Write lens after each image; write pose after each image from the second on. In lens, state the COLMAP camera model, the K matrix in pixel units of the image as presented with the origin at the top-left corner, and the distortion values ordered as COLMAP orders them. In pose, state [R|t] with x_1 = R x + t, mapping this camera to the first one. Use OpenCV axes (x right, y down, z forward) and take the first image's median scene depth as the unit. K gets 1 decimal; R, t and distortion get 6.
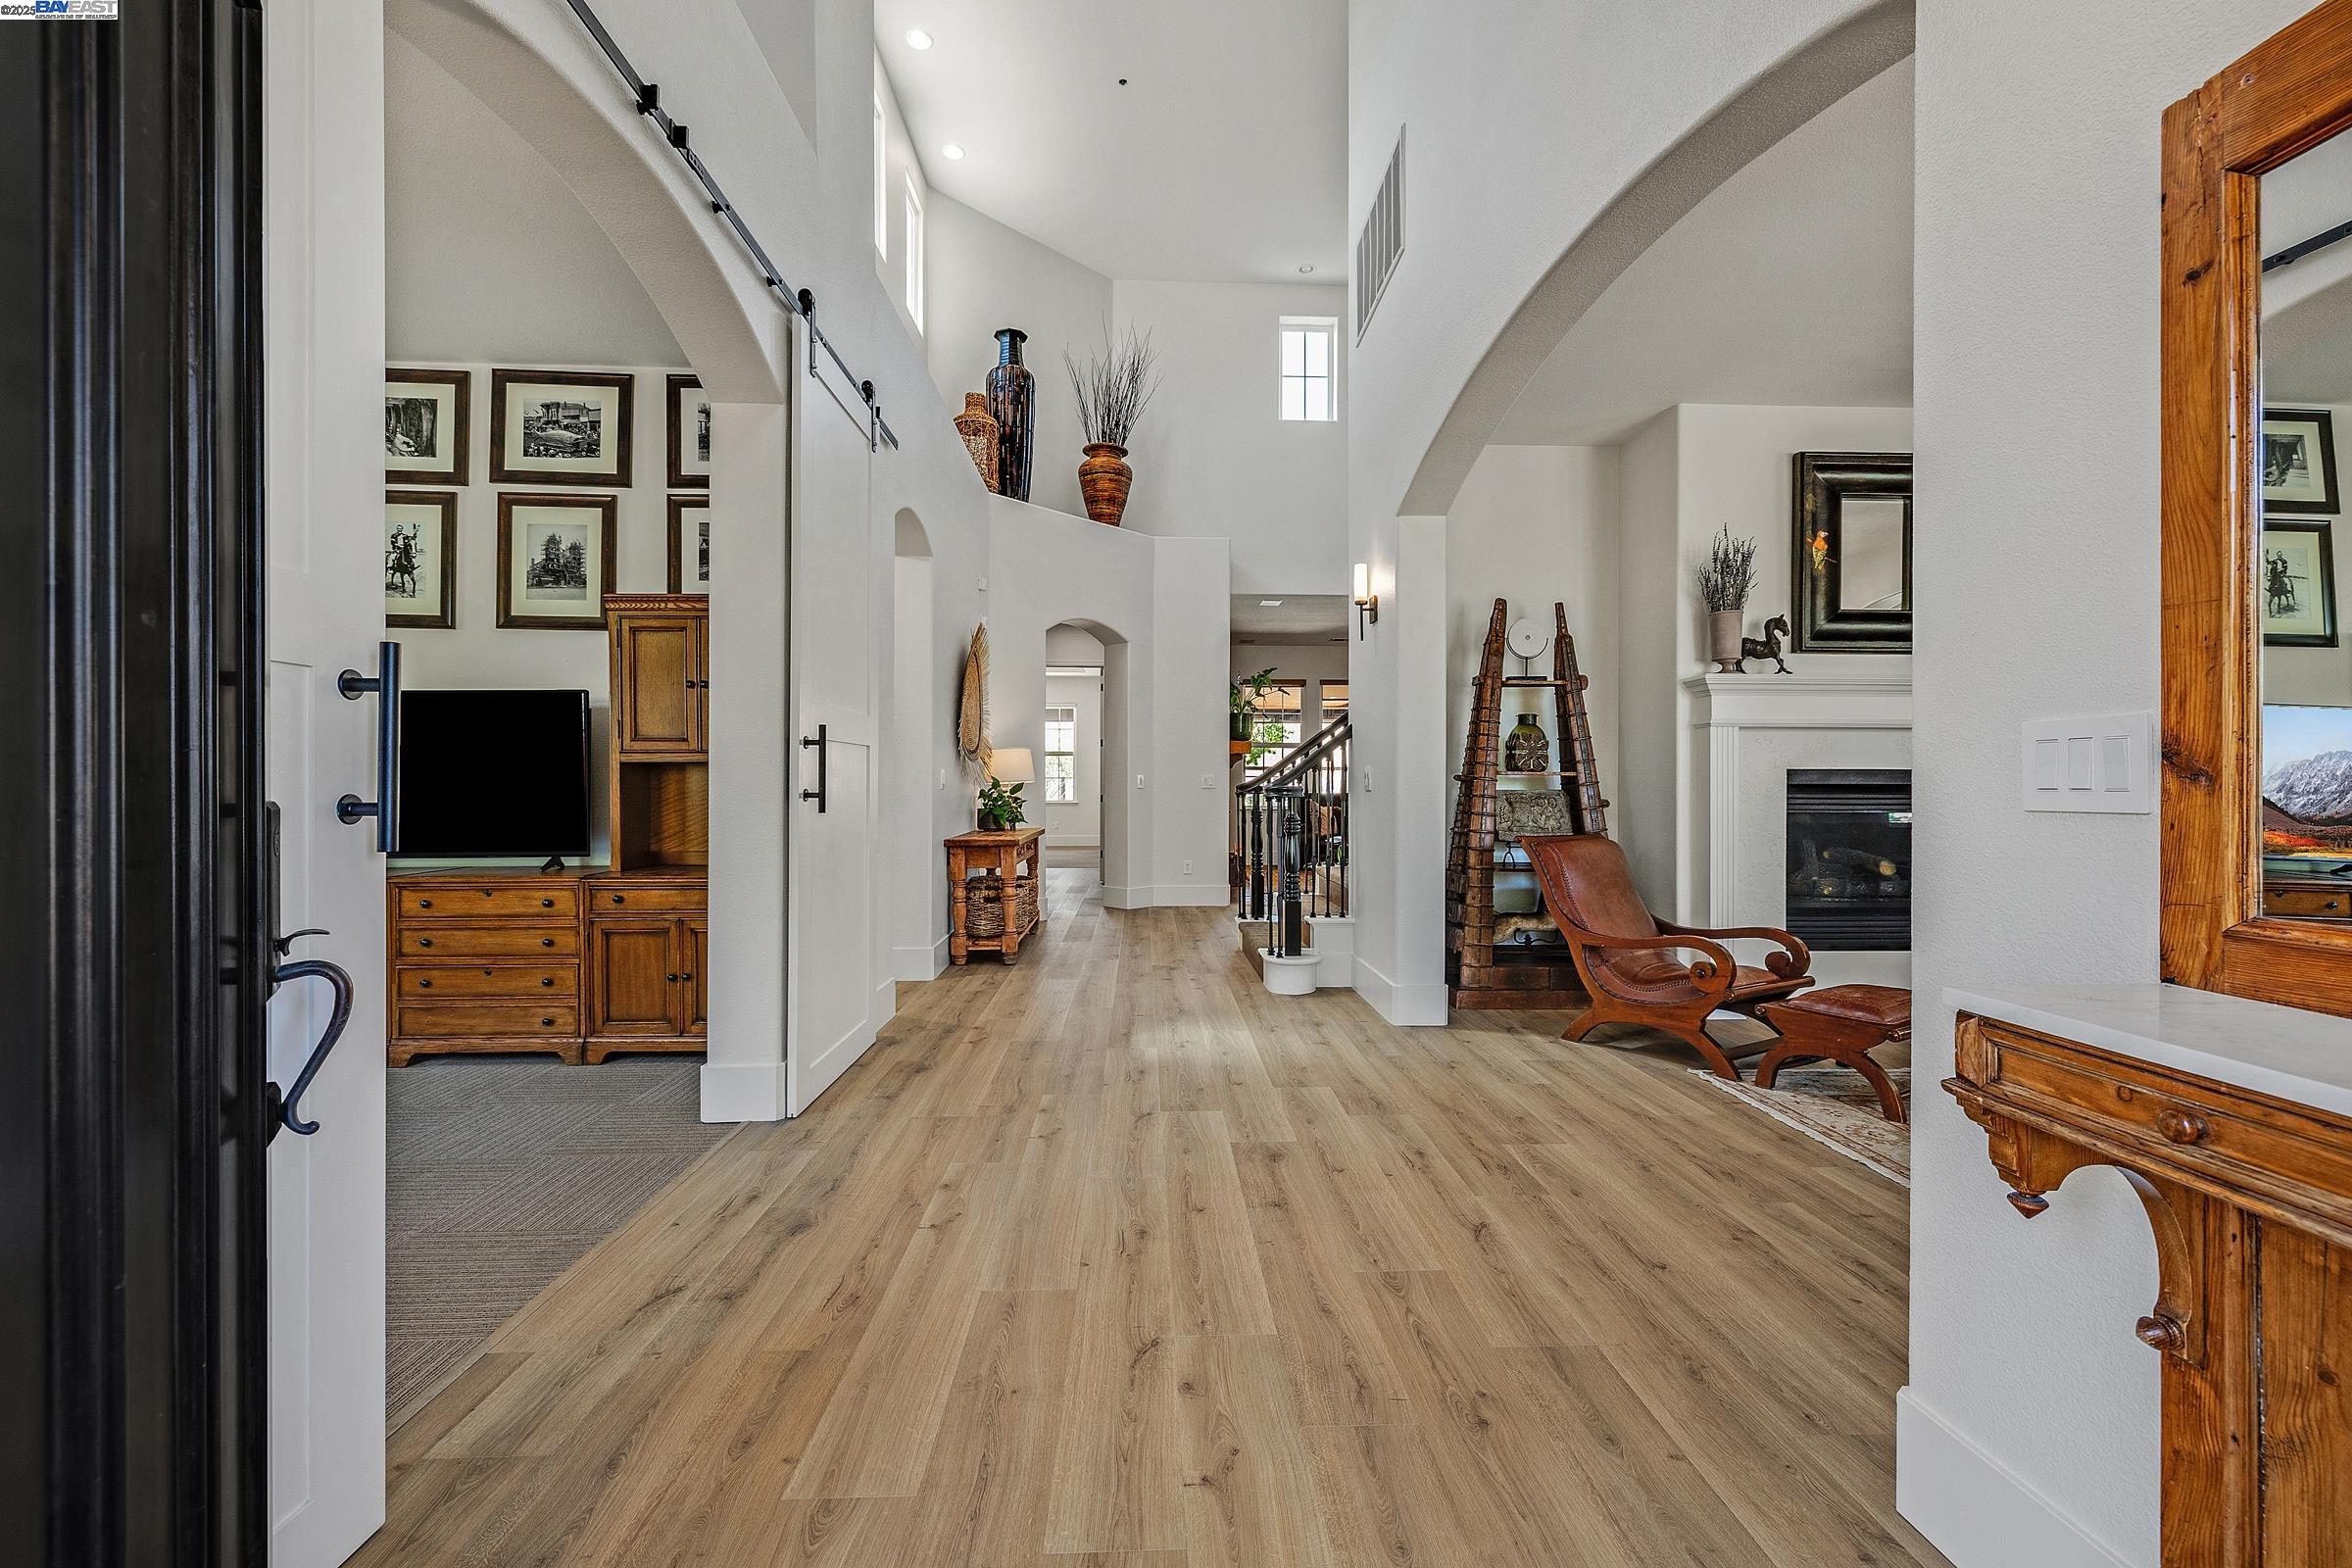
lens RADIAL K [[982.3, 0, 1181.7], [0, 982.3, 789.0], [0, 0, 1]] dist [-0.002081, -0.000162]
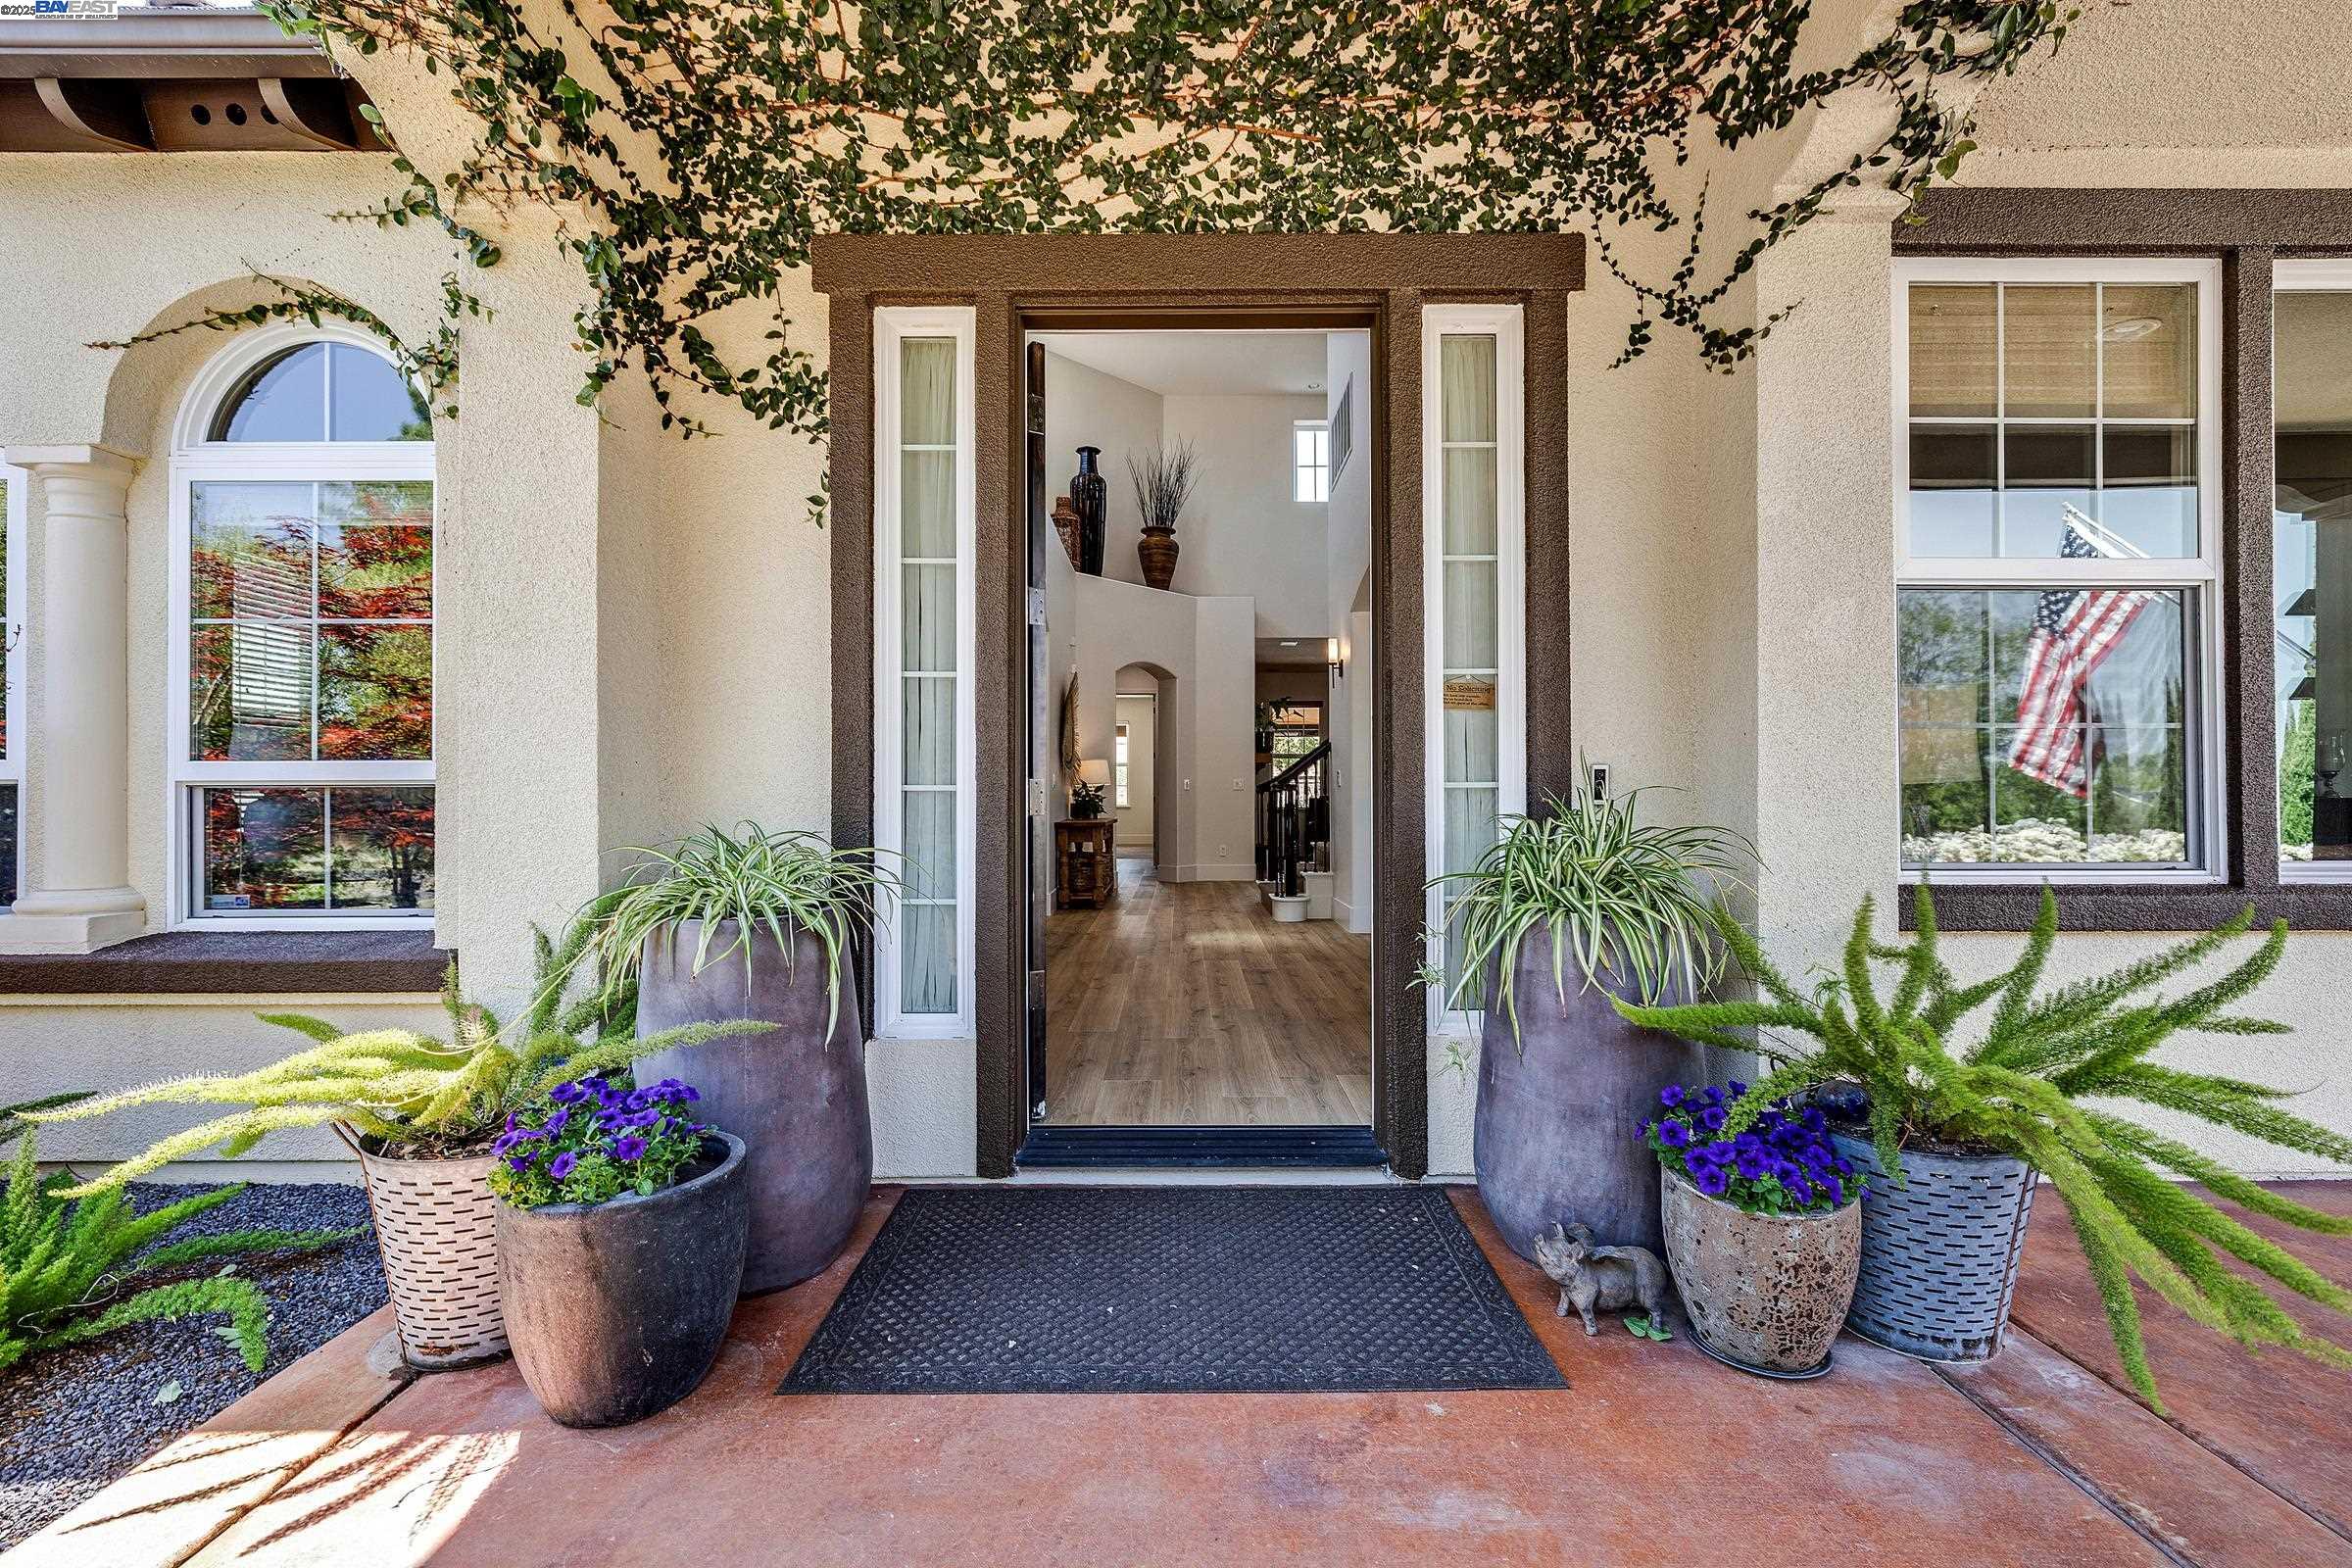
lens RADIAL K [[982.3, 0, 1170.7], [0, 982.3, 788.0], [0, 0, 1]] dist [-0.002081, -0.000162]
pose [[0.998630, -0.005014, -0.052088, 0.008177], [0.004292, 0.999893, -0.013952, 0.024070], [0.052153, 0.013709, 0.998545, -0.506203]]
